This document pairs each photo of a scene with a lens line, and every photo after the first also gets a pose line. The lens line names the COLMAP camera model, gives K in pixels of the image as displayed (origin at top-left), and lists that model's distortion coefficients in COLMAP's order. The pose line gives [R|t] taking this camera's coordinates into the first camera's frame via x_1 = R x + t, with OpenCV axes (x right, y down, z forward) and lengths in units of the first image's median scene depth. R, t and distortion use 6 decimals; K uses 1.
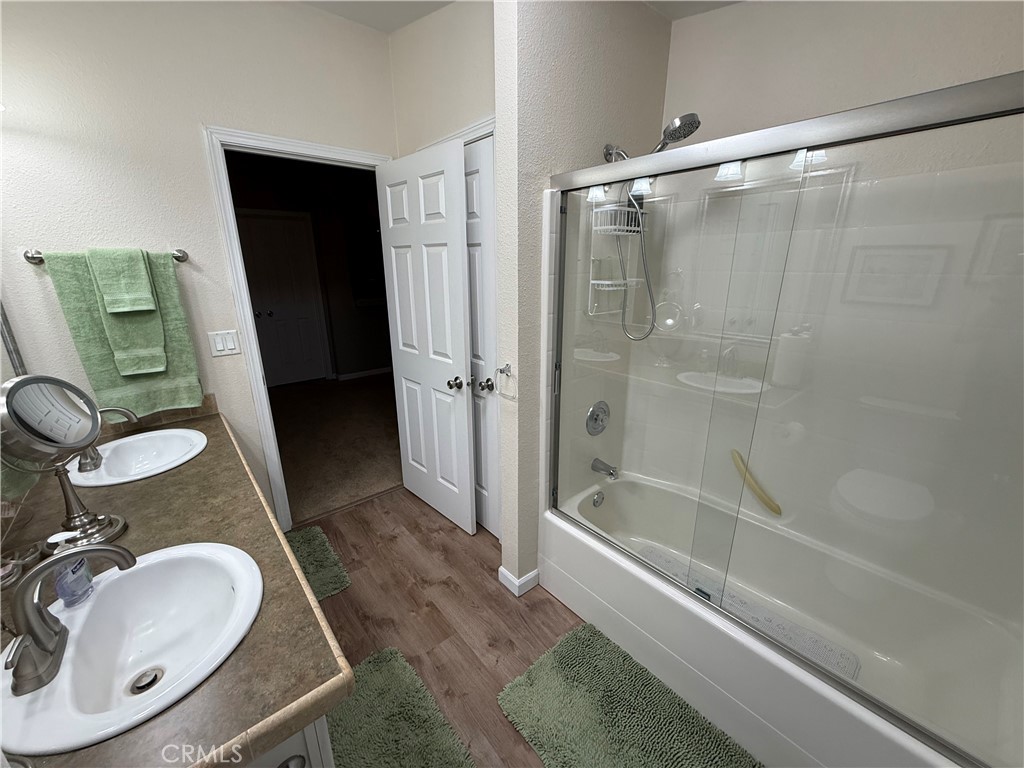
lens RADIAL K [[408.4, 0, 510.0], [0, 408.4, 386.4], [0, 0, 1]] dist [-0.000327, 0.000393]
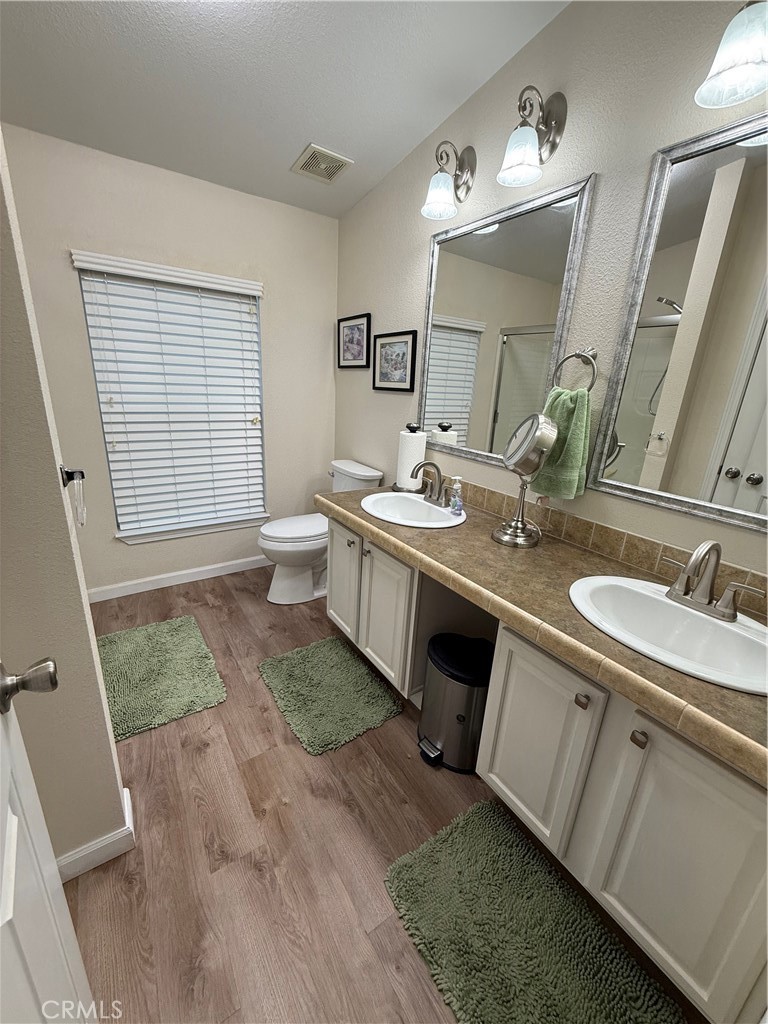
lens RADIAL K [[408.4, 0, 382.9], [0, 408.4, 509.2], [0, 0, 1]] dist [-0.000327, 0.000393]
pose [[-0.993102, -0.078943, 0.086700, -0.475256], [-0.016047, 0.823957, 0.566425, -0.317590], [-0.116153, 0.561127, -0.819540, 1.412227]]
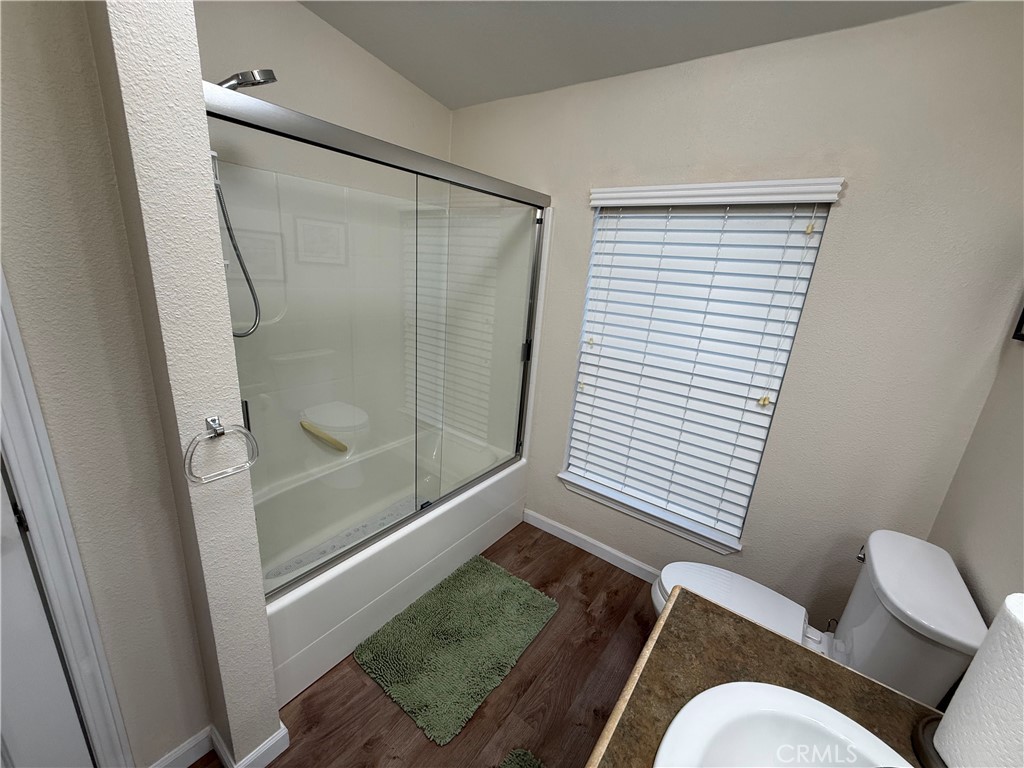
lens RADIAL K [[408.4, 0, 510.0], [0, 408.4, 386.4], [0, 0, 1]] dist [-0.000327, 0.000393]
pose [[-0.226916, -0.291051, 0.929408, -0.579547], [0.214514, 0.915928, 0.339204, -0.188522], [-0.949996, 0.276342, -0.145404, 0.682840]]
